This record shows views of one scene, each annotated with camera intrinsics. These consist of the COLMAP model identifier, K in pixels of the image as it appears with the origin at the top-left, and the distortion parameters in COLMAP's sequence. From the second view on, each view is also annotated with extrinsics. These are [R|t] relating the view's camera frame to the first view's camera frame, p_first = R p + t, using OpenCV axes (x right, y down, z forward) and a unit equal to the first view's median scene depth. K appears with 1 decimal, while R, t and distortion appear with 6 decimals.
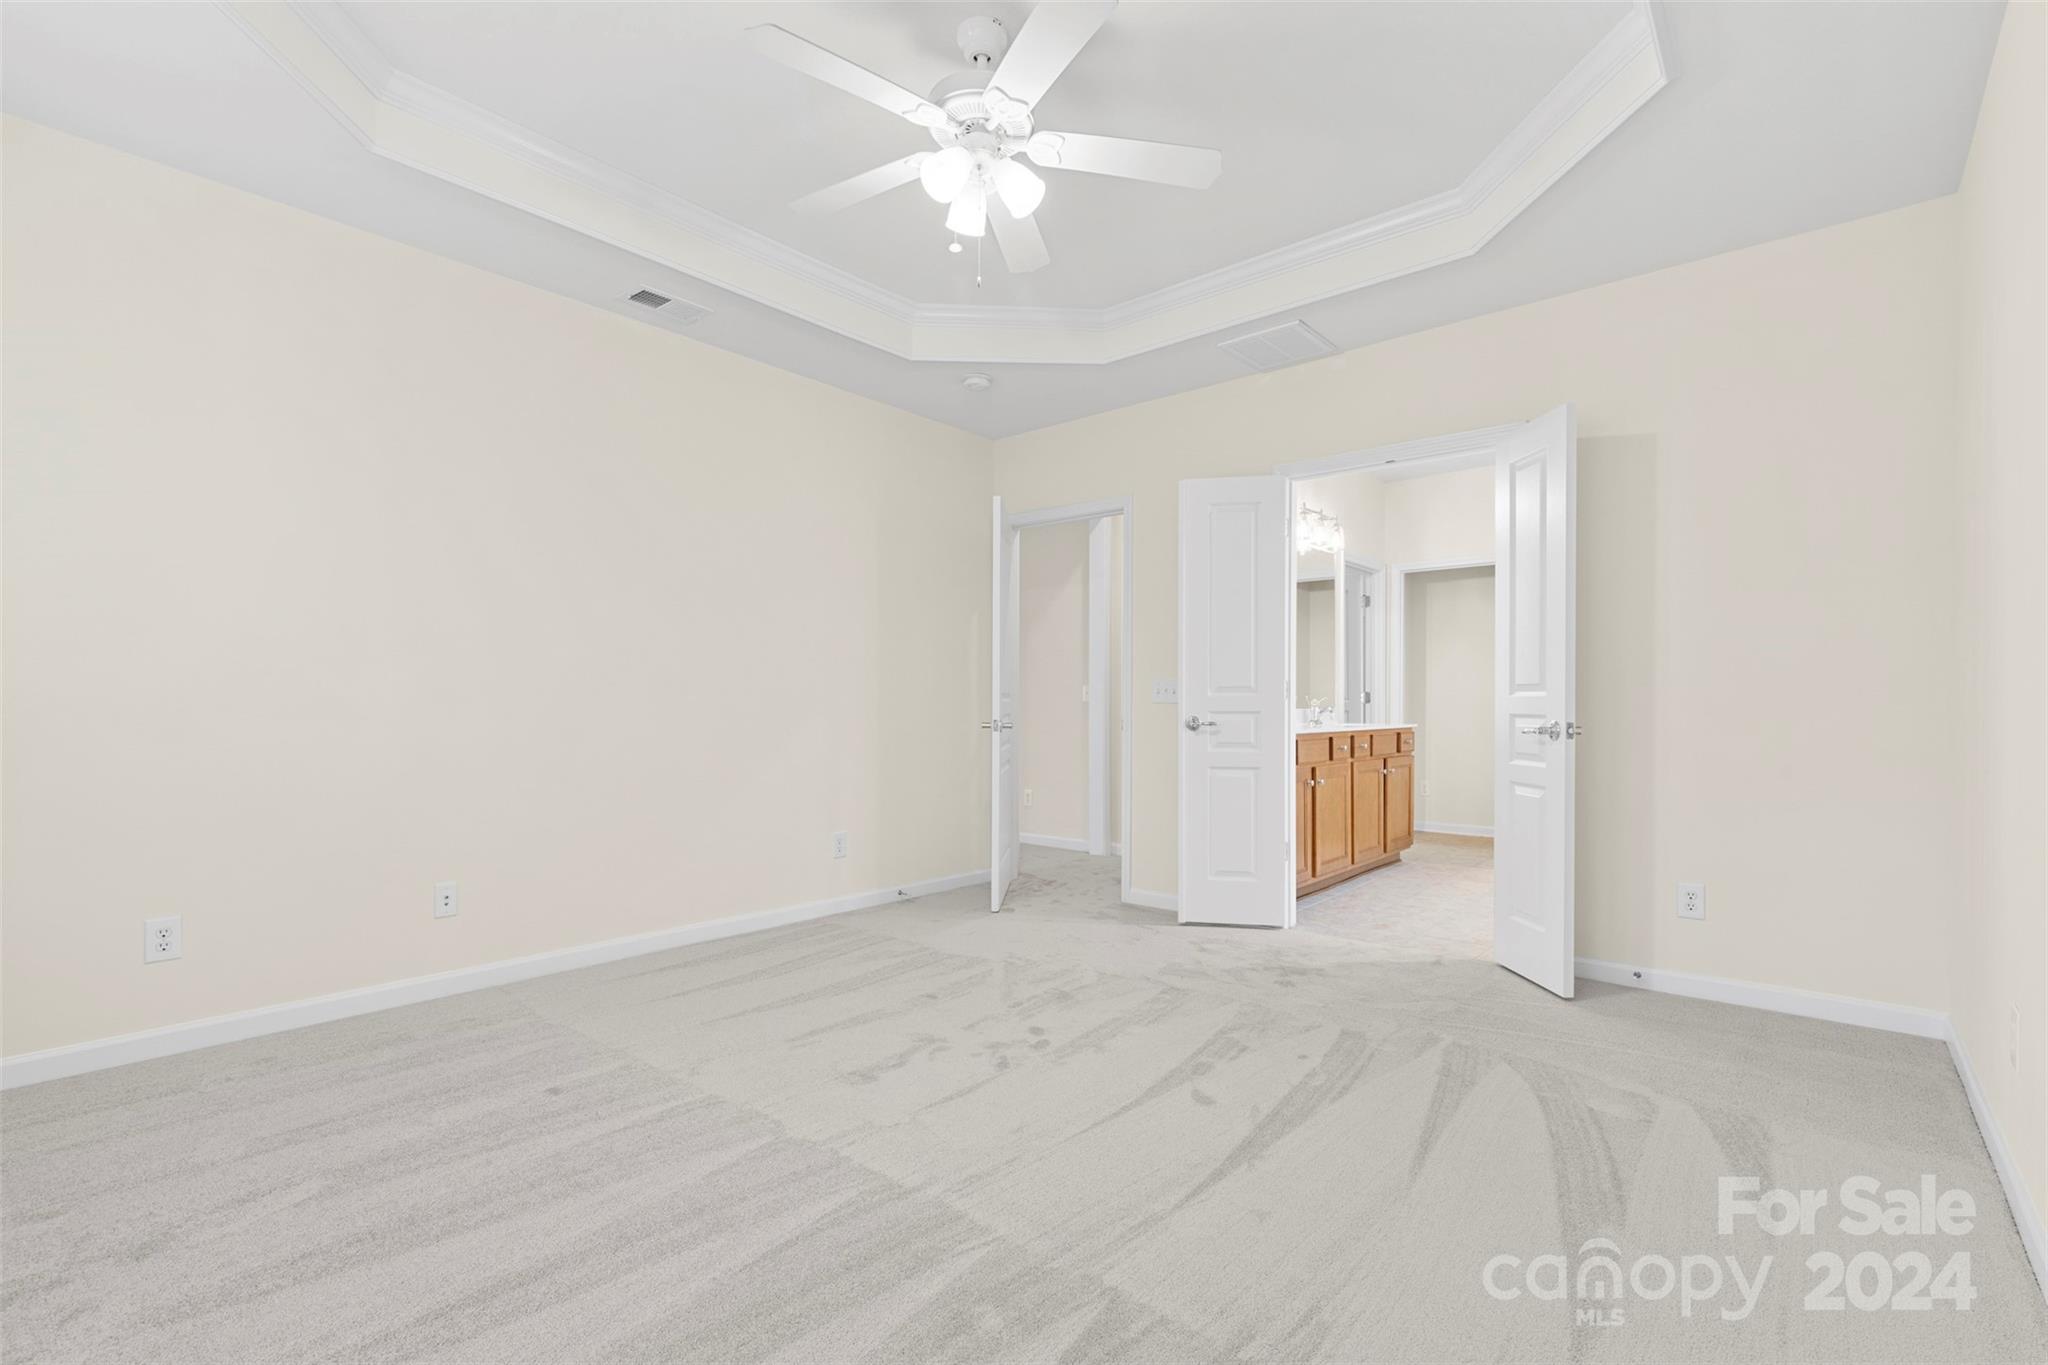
lens RADIAL K [[929.1, 0, 1035.0], [0, 929.1, 687.6], [0, 0, 1]] dist [0.010345, -0.002712]
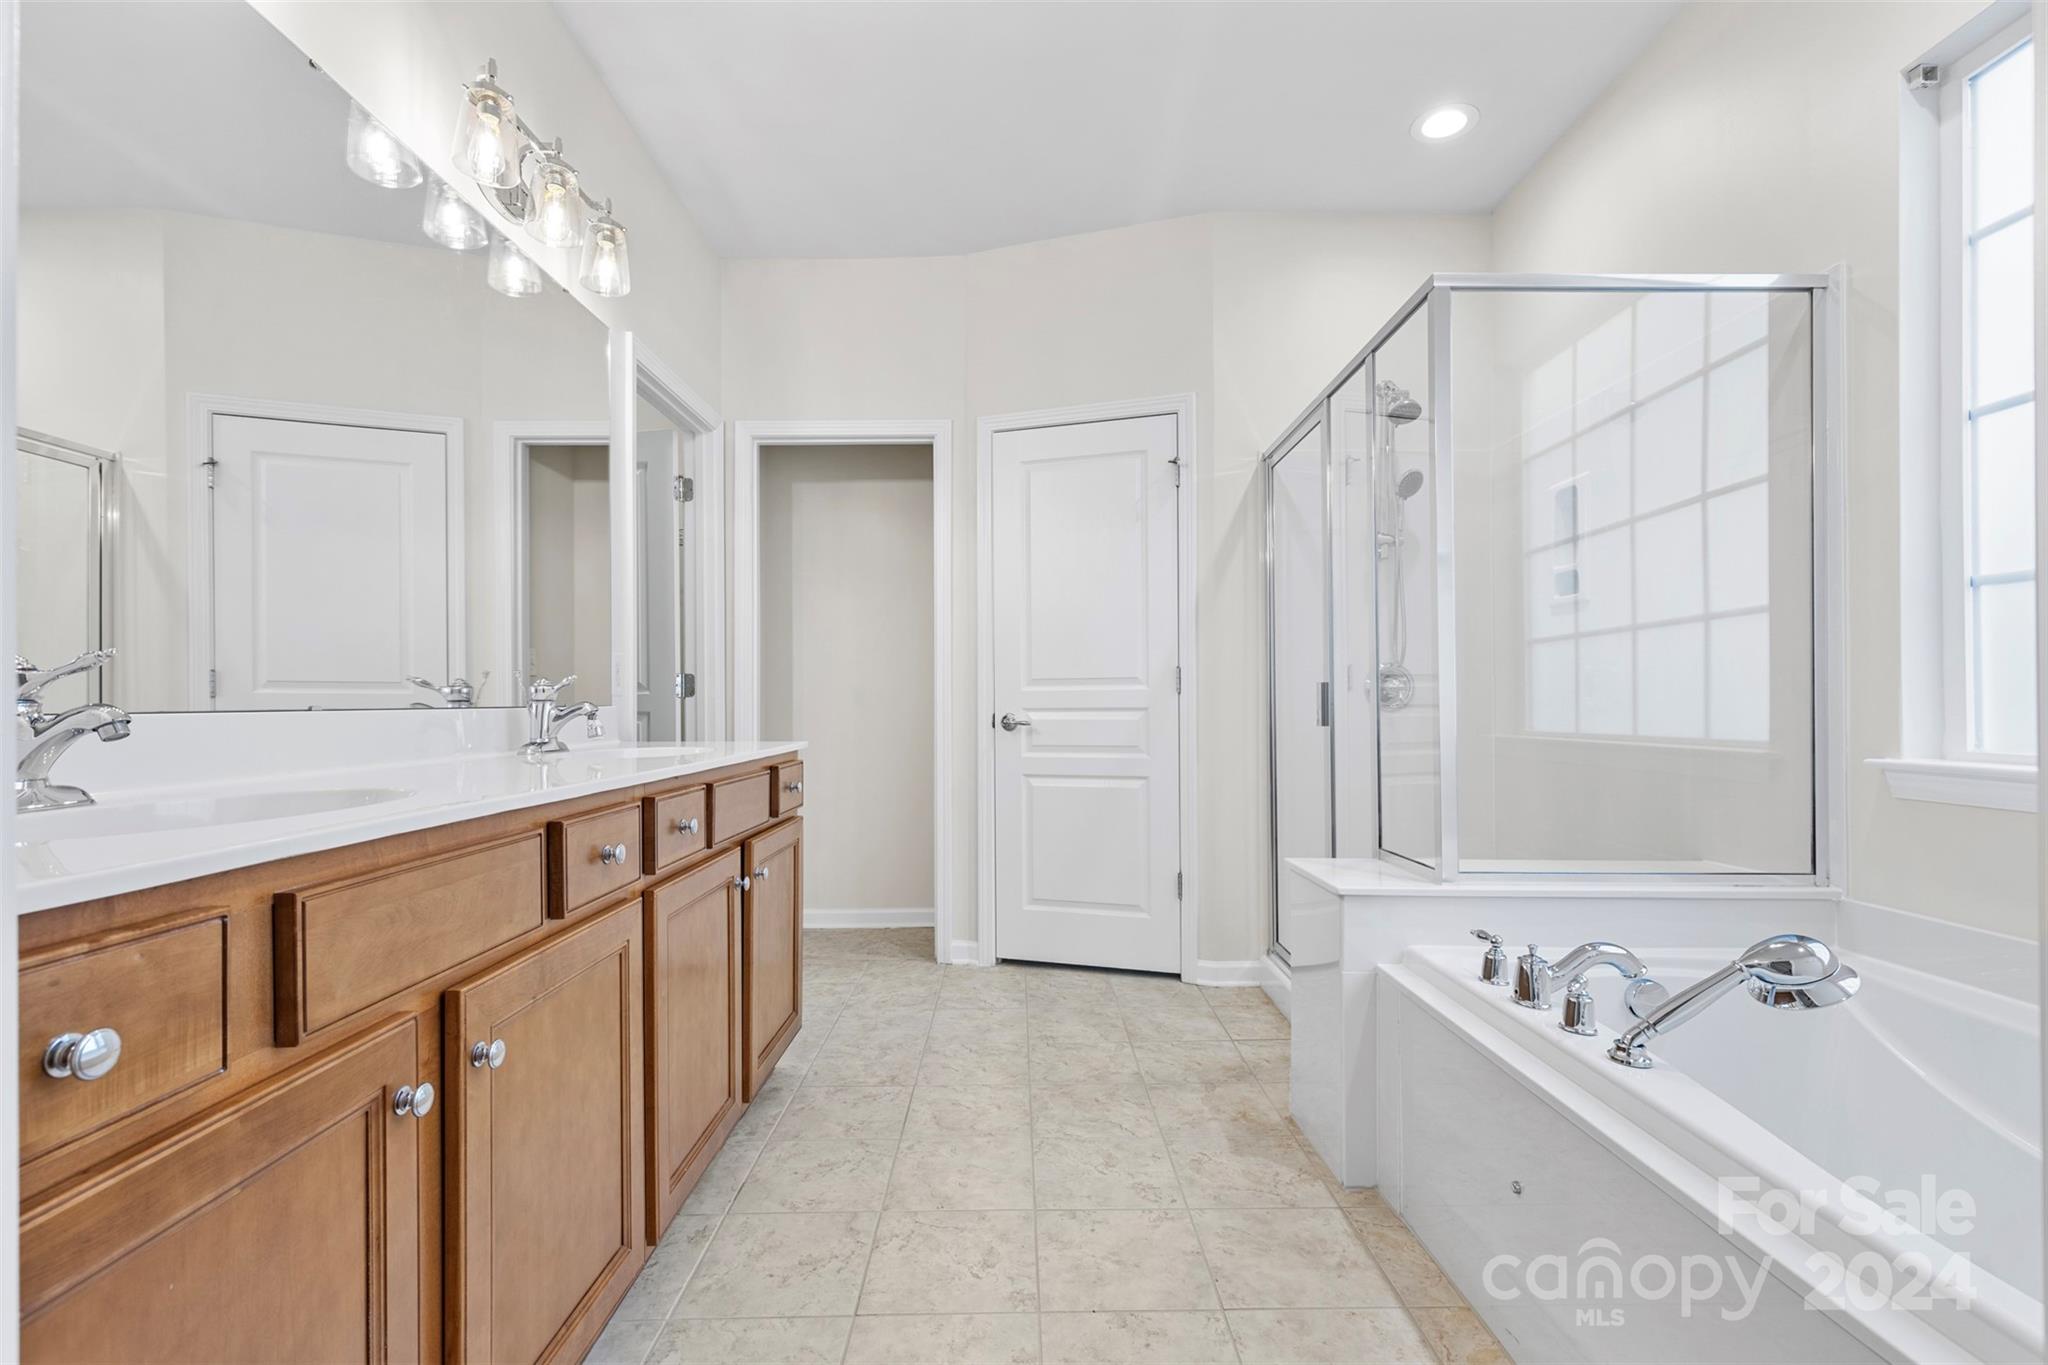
lens RADIAL K [[929.1, 0, 1031.4], [0, 929.1, 690.0], [0, 0, 1]] dist [0.010345, -0.002712]
pose [[0.759958, 0.000250, 0.649972, 0.197280], [0.000841, 0.999999, -0.001368, 0.015357], [-0.649972, 0.001586, 0.759957, 0.569503]]
